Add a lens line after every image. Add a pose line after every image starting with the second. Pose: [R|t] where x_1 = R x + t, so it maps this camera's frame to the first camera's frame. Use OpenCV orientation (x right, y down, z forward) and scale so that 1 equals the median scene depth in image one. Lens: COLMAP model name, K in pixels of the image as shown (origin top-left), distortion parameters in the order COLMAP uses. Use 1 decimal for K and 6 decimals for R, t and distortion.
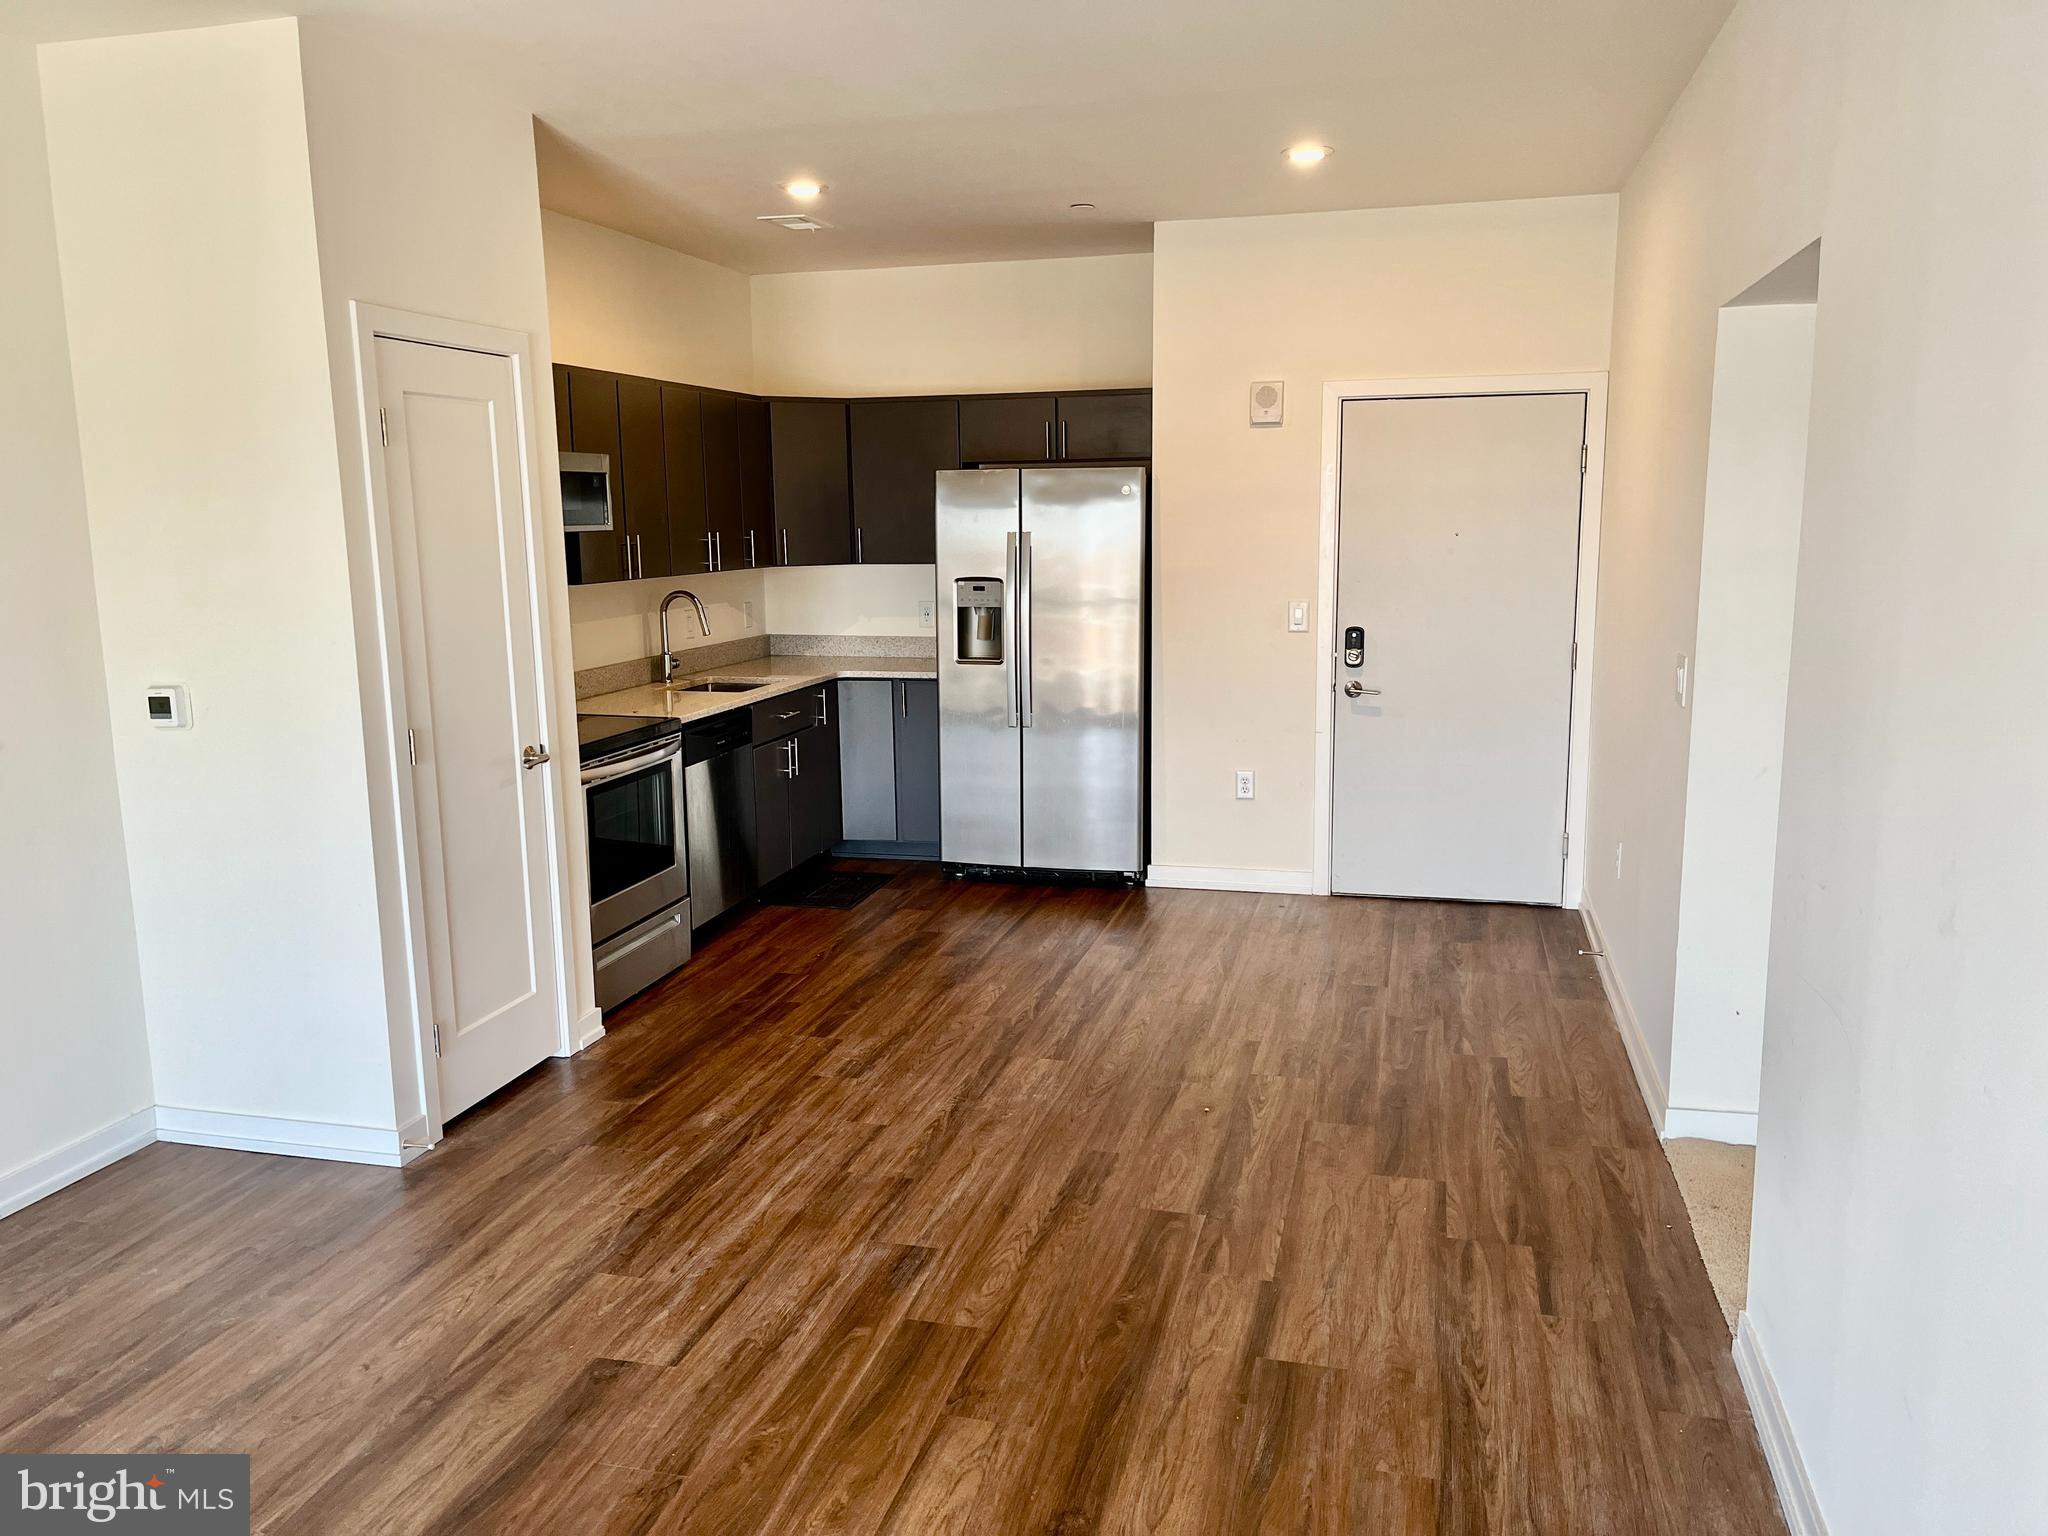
lens RADIAL K [[1543.1, 0, 1009.5], [0, 1543.1, 767.2], [0, 0, 1]] dist [0.074202, -0.090748]
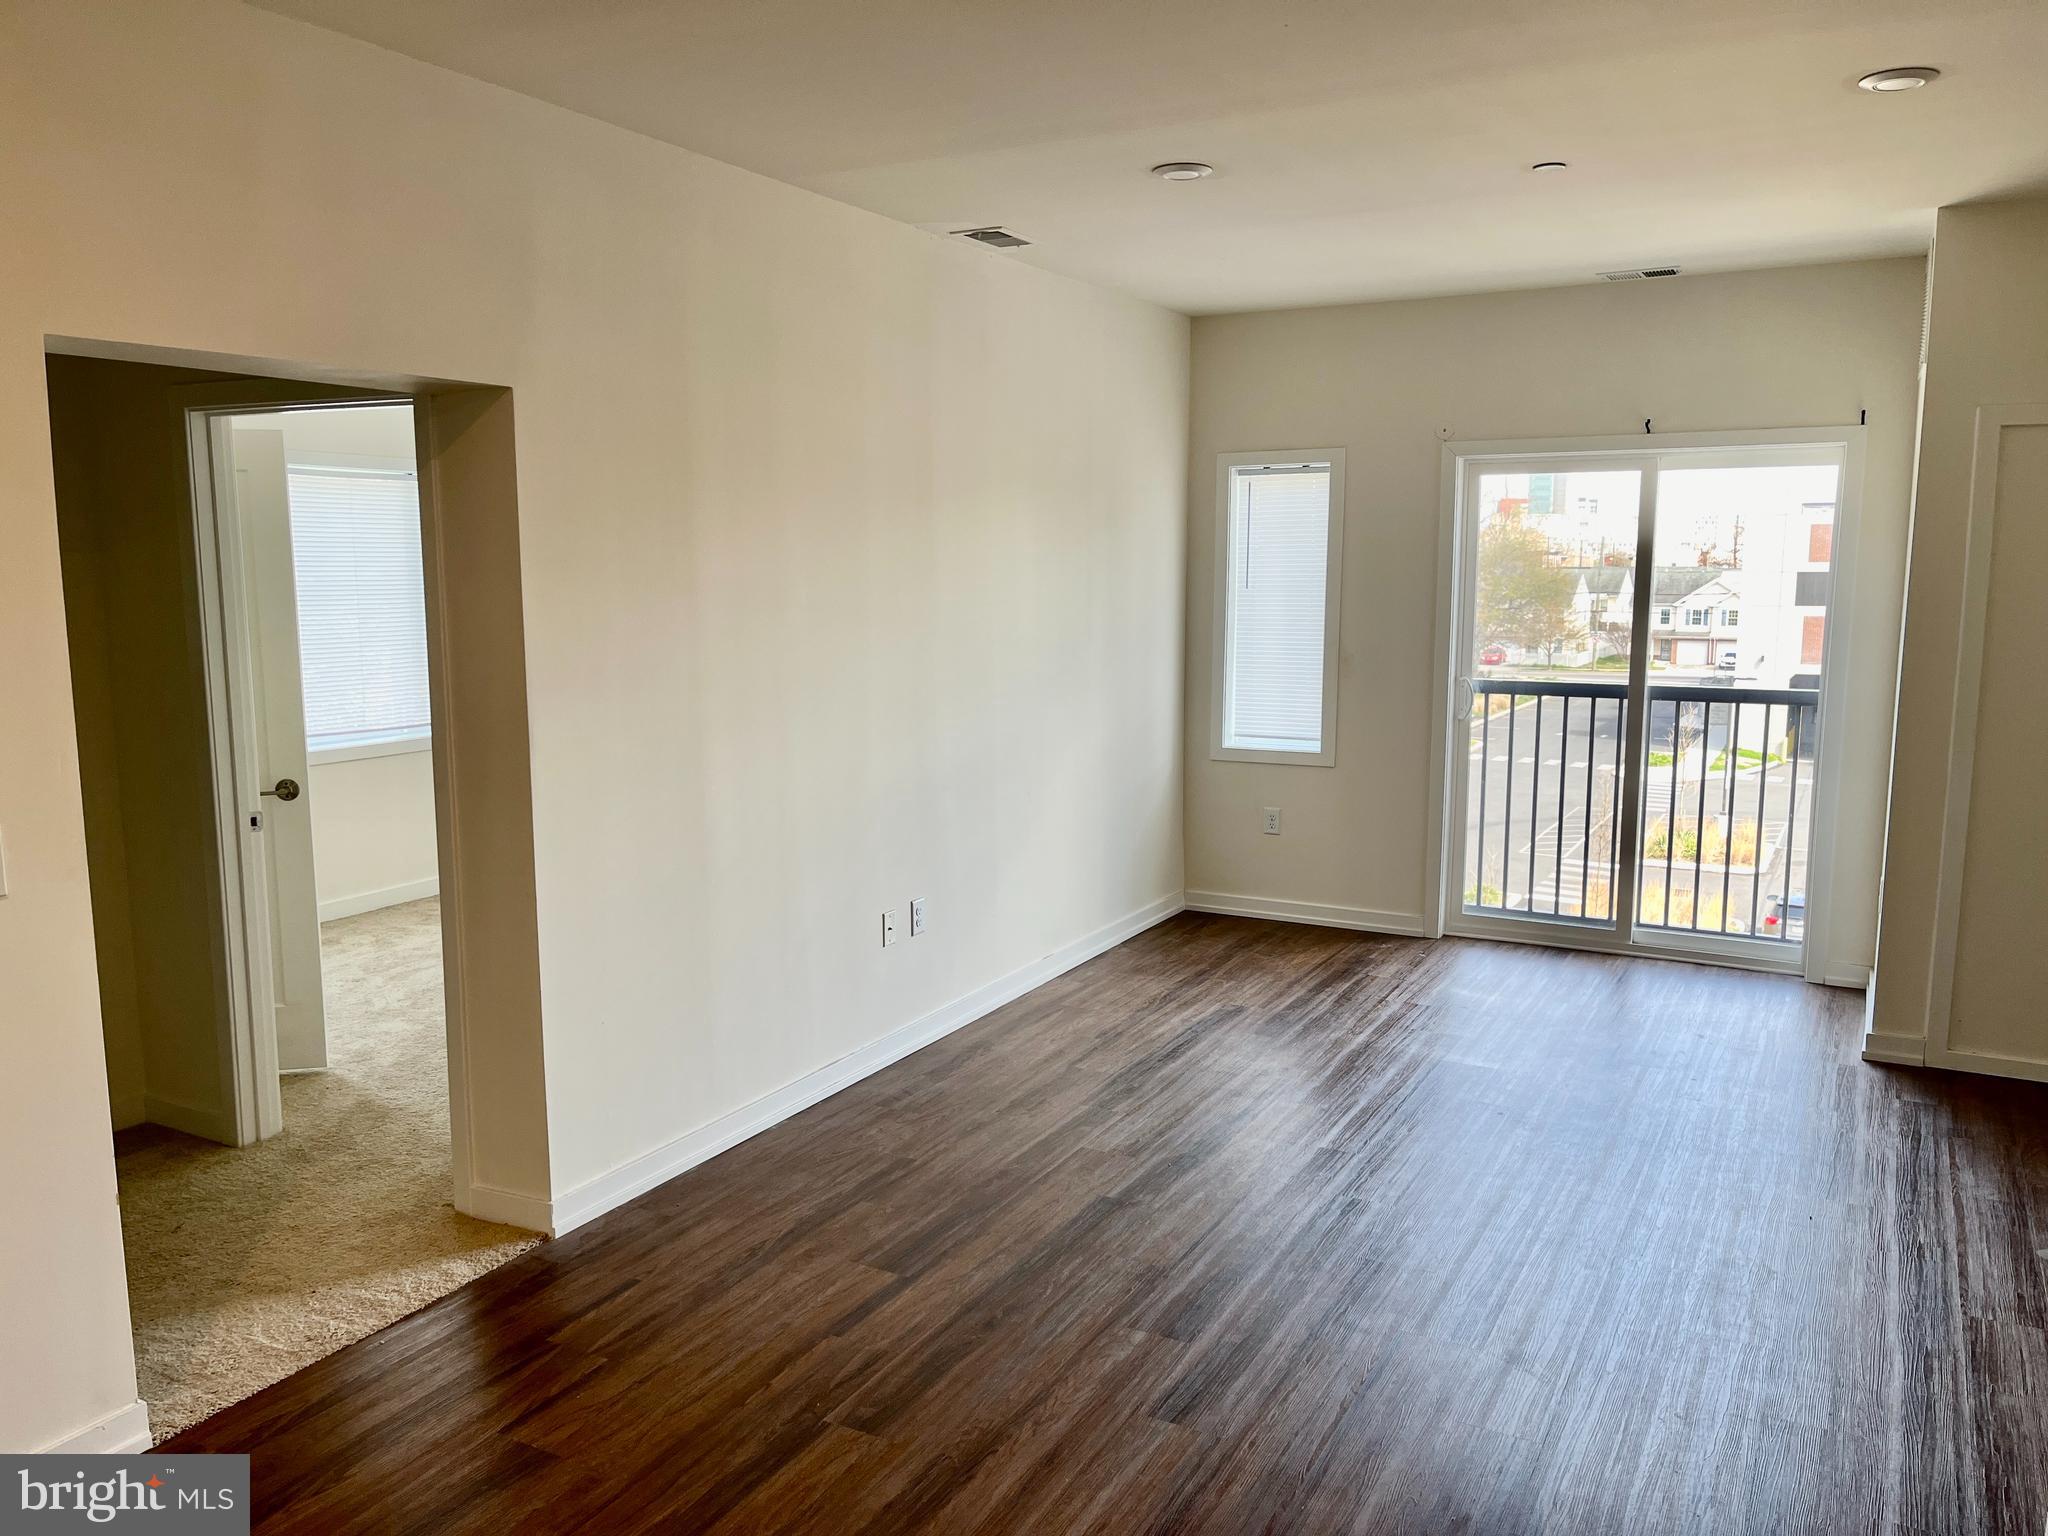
lens RADIAL K [[1543.1, 0, 1009.5], [0, 1543.1, 767.2], [0, 0, 1]] dist [0.074202, -0.090748]
pose [[-0.968338, -0.019123, 0.248910, -0.131506], [0.056822, 0.954007, 0.294351, -0.218747], [-0.243091, 0.299175, -0.922714, 1.226577]]
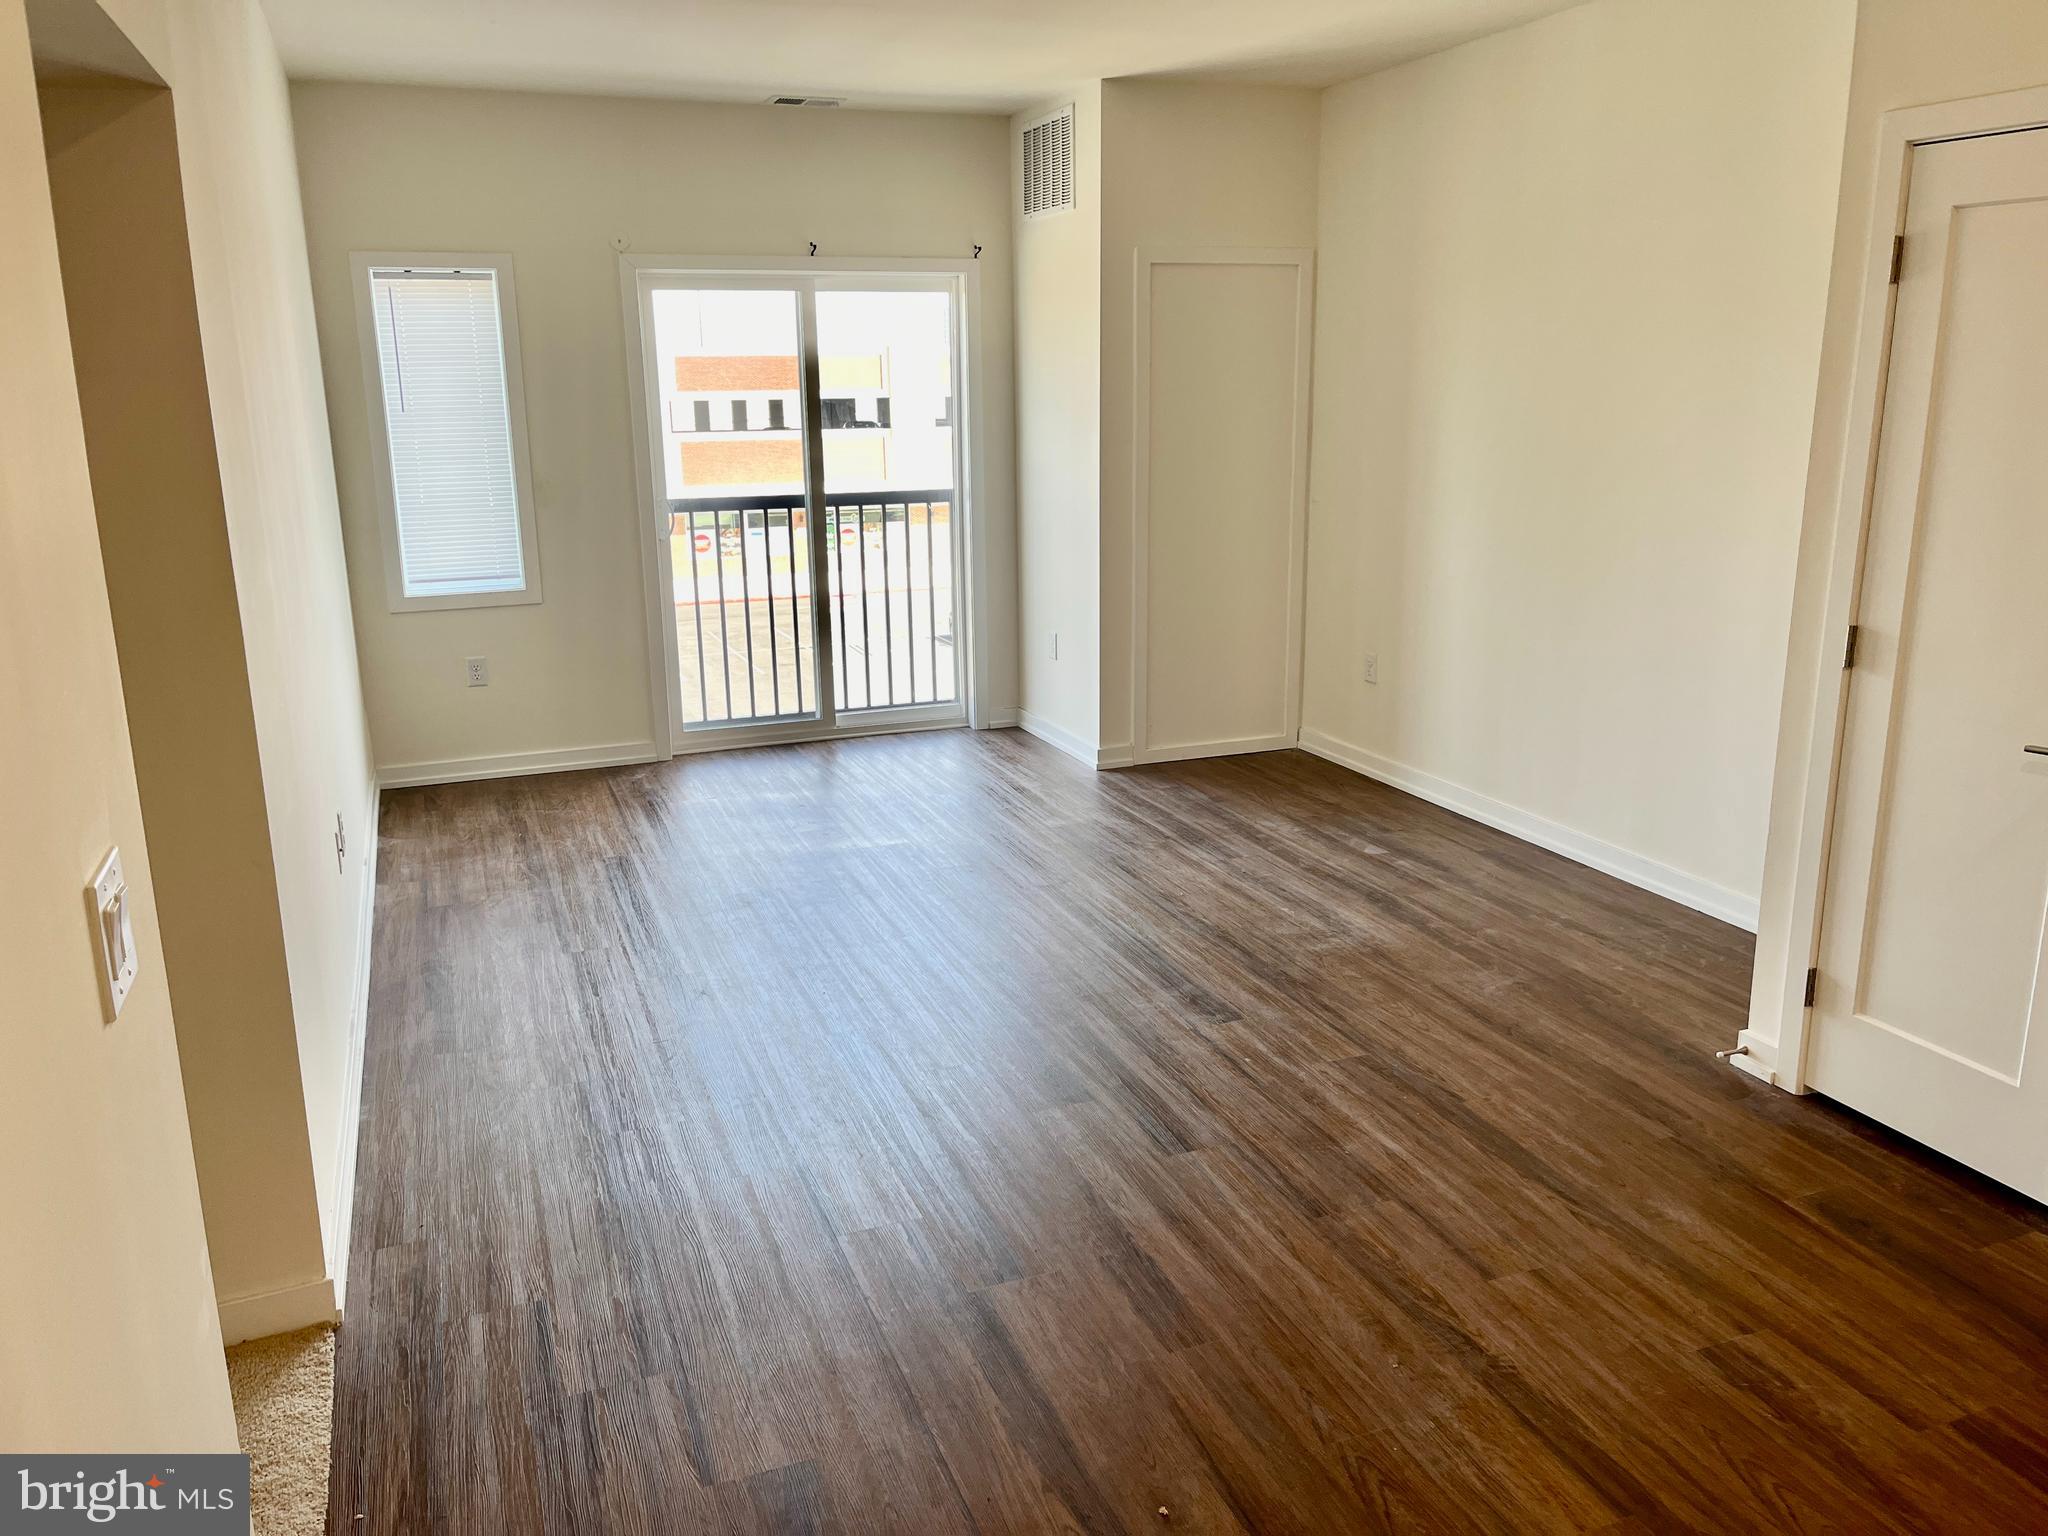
lens RADIAL K [[1577.4, 0, 1027.3], [0, 1577.4, 741.6], [0, 0, 1]] dist [0.008569, -0.003128]
pose [[-0.809531, 0.154058, -0.566503, 0.380309], [-0.076338, 0.929140, 0.361763, -0.194611], [0.582093, 0.336104, -0.740407, 1.126830]]
